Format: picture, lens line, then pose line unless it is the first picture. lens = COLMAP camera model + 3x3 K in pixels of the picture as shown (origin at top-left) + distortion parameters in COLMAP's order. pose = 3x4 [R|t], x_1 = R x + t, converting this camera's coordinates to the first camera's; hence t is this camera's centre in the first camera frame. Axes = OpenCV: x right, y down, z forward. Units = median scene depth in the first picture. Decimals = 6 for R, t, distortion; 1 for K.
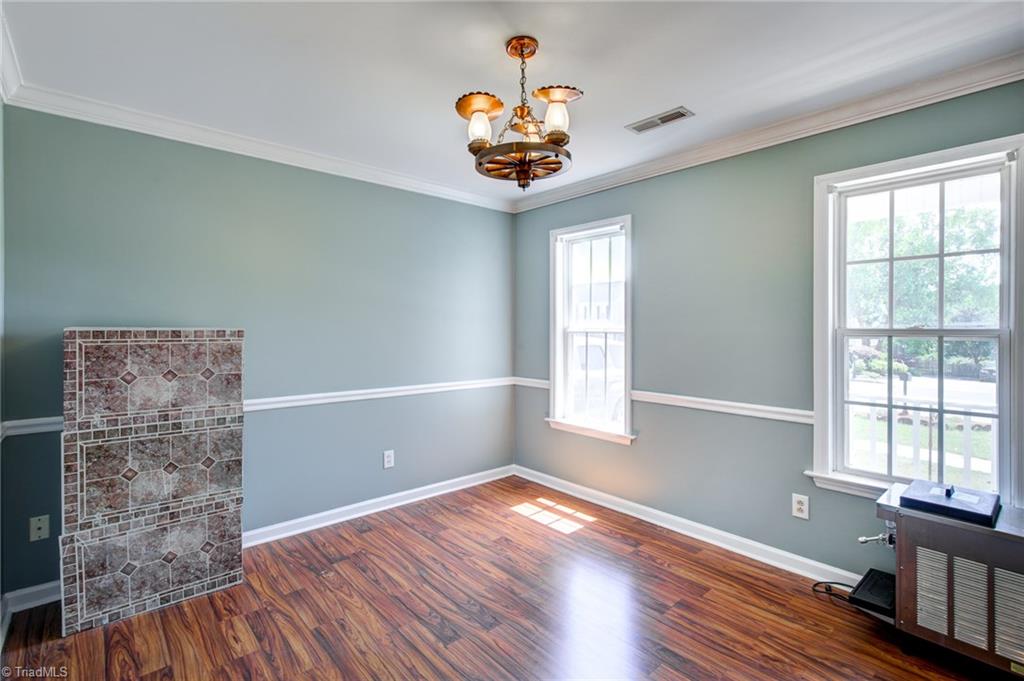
lens RADIAL K [[468.0, 0, 530.9], [0, 468.0, 326.4], [0, 0, 1]] dist [-0.002608, 0.001950]
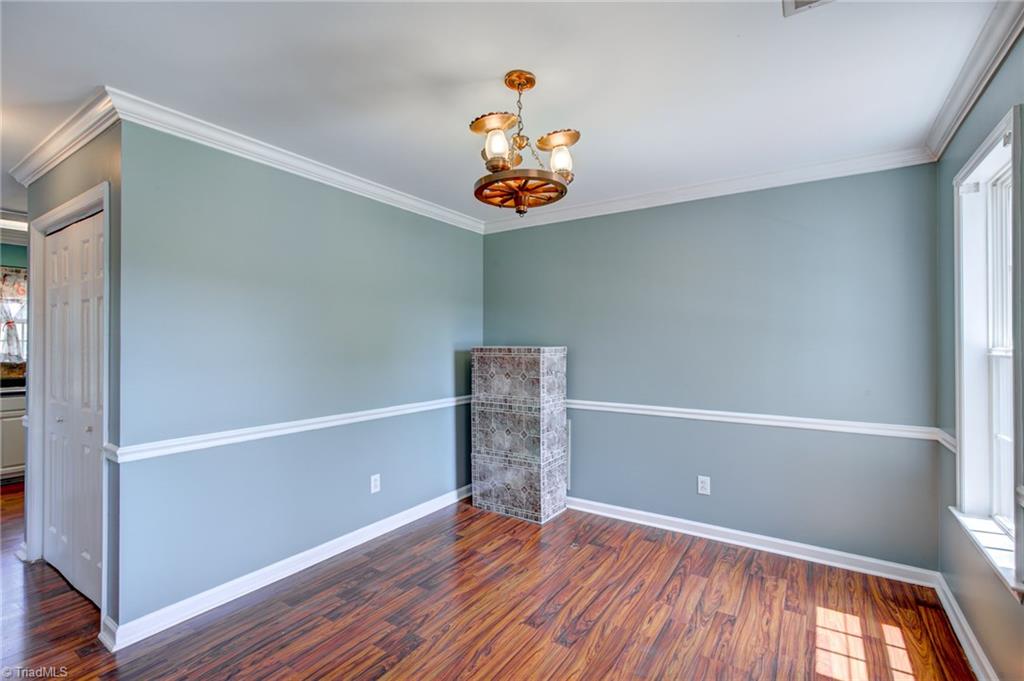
lens RADIAL K [[468.0, 0, 509.9], [0, 468.0, 340.9], [0, 0, 1]] dist [-0.002608, 0.001950]
pose [[0.241980, -0.010007, -0.970230, 0.799331], [-0.000096, 0.999947, -0.010337, -0.000229], [0.970281, 0.002594, 0.241966, 0.588635]]
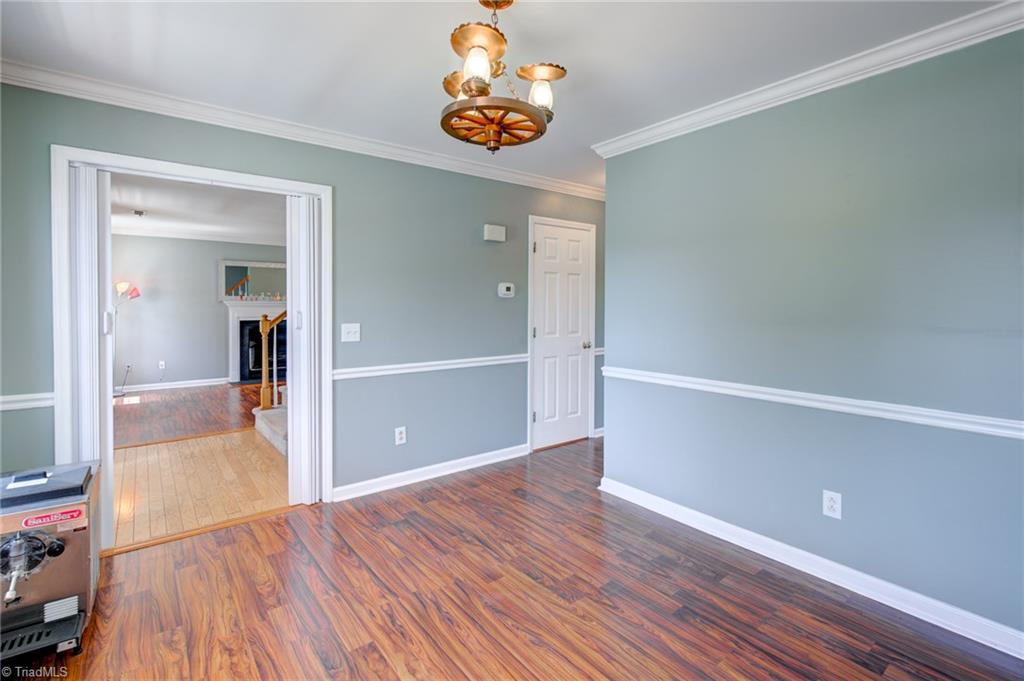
lens RADIAL K [[468.0, 0, 520.8], [0, 468.0, 313.3], [0, 0, 1]] dist [-0.002608, 0.001950]
pose [[-0.998414, -0.009040, 0.055563, -0.487618], [-0.008051, 0.999806, 0.017988, 0.010175], [-0.055715, 0.017512, -0.998293, 1.975472]]
